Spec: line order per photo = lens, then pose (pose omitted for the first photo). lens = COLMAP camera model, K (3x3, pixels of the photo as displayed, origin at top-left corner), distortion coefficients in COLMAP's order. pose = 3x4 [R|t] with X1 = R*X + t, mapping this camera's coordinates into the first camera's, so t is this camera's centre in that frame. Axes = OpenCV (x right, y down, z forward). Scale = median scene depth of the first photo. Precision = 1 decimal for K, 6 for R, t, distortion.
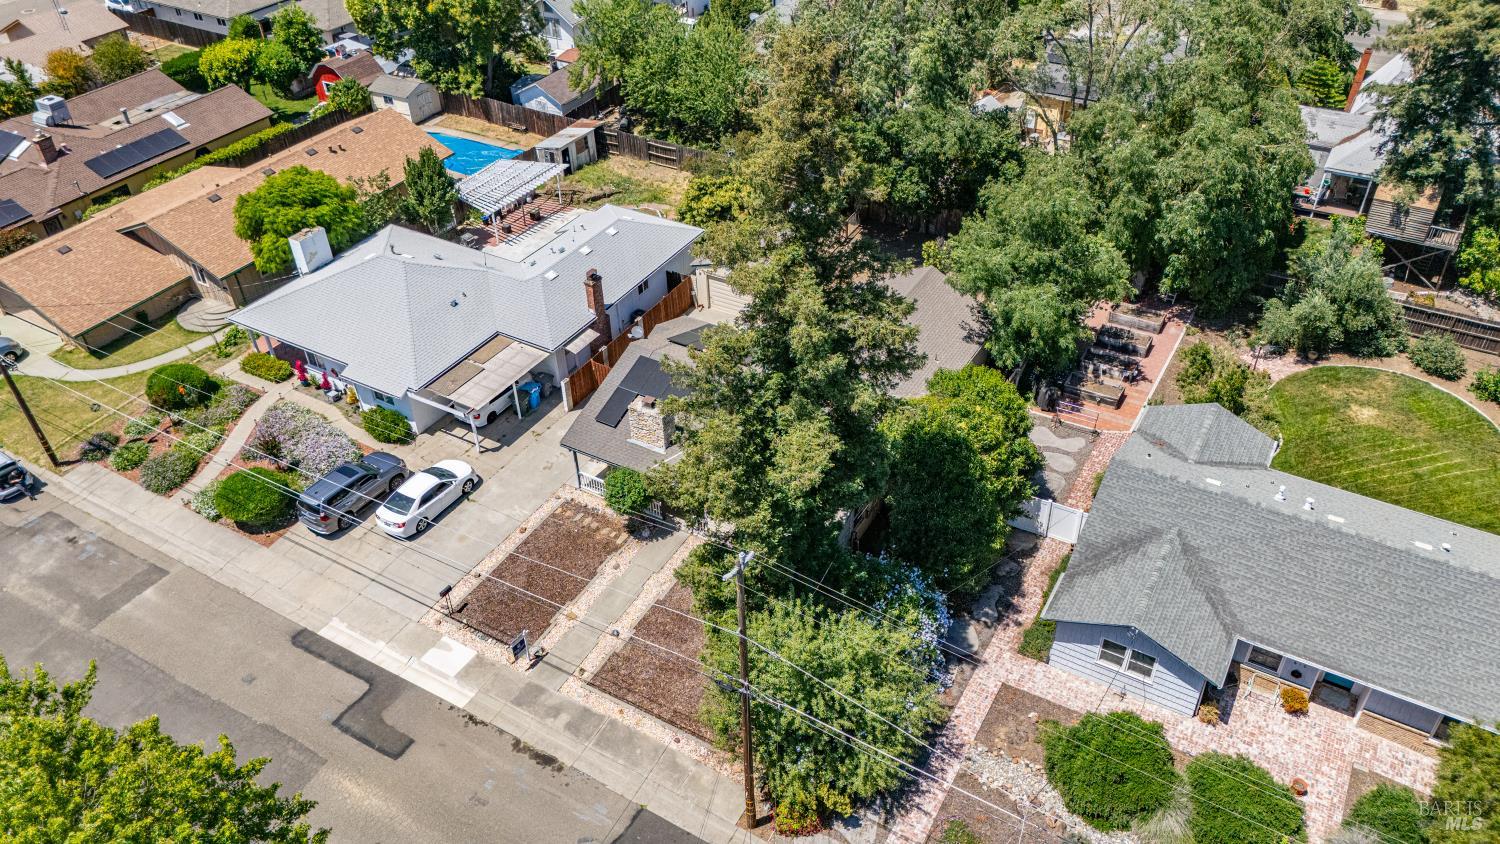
lens RADIAL K [[1097.8, 0, 750.0], [0, 1097.8, 422.0], [0, 0, 1]] dist [0.079965, -0.075356]
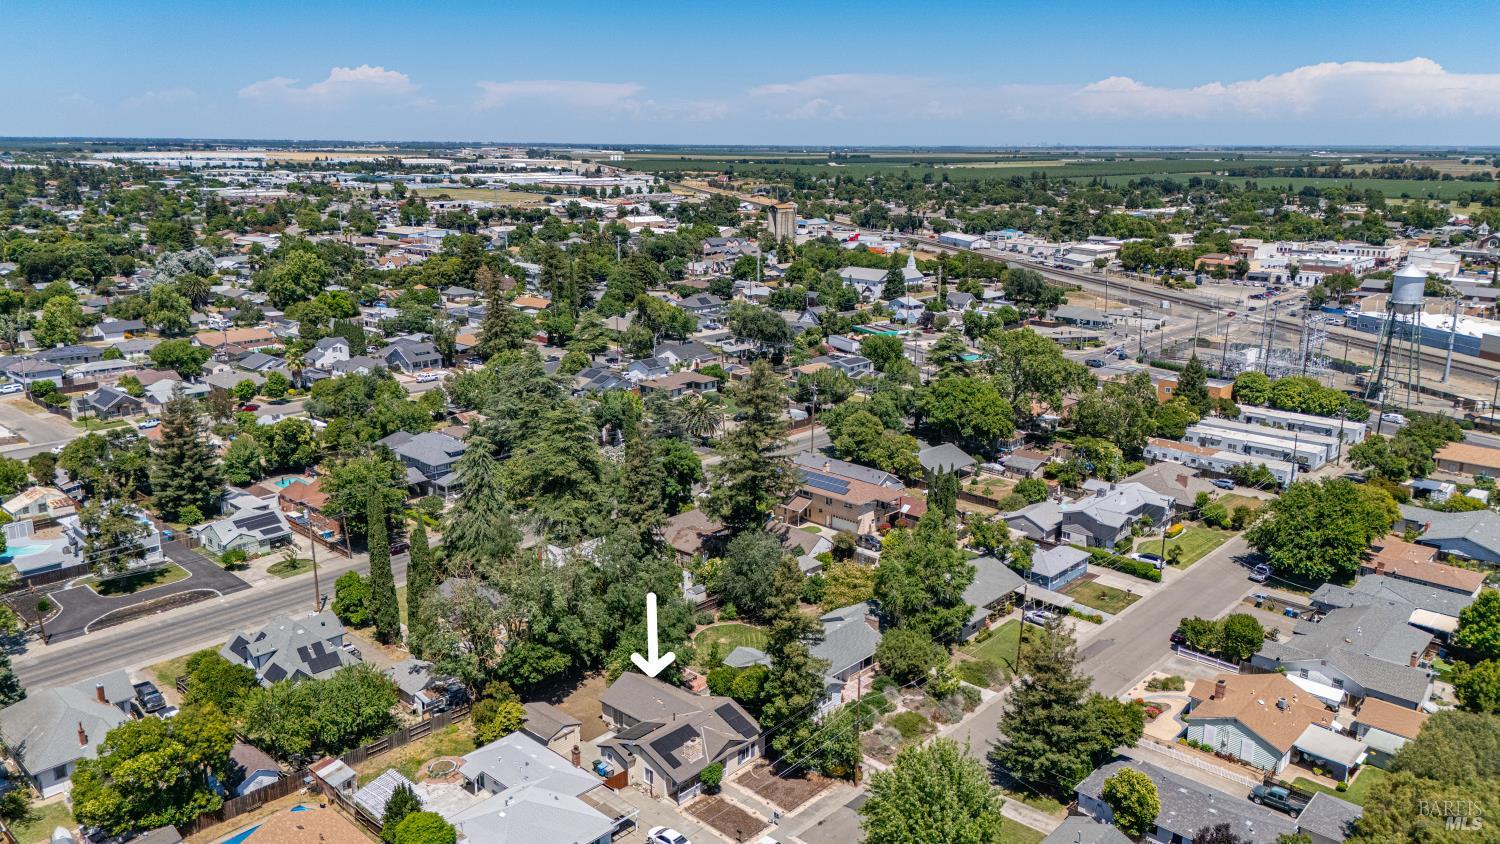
lens RADIAL K [[1097.8, 0, 750.0], [0, 1097.8, 422.0], [0, 0, 1]] dist [0.079965, -0.075356]
pose [[0.212330, -0.217277, 0.952737, -1.832461], [0.588165, 0.807005, 0.052961, -0.524035], [-0.780370, 0.549121, 0.299146, -0.170361]]
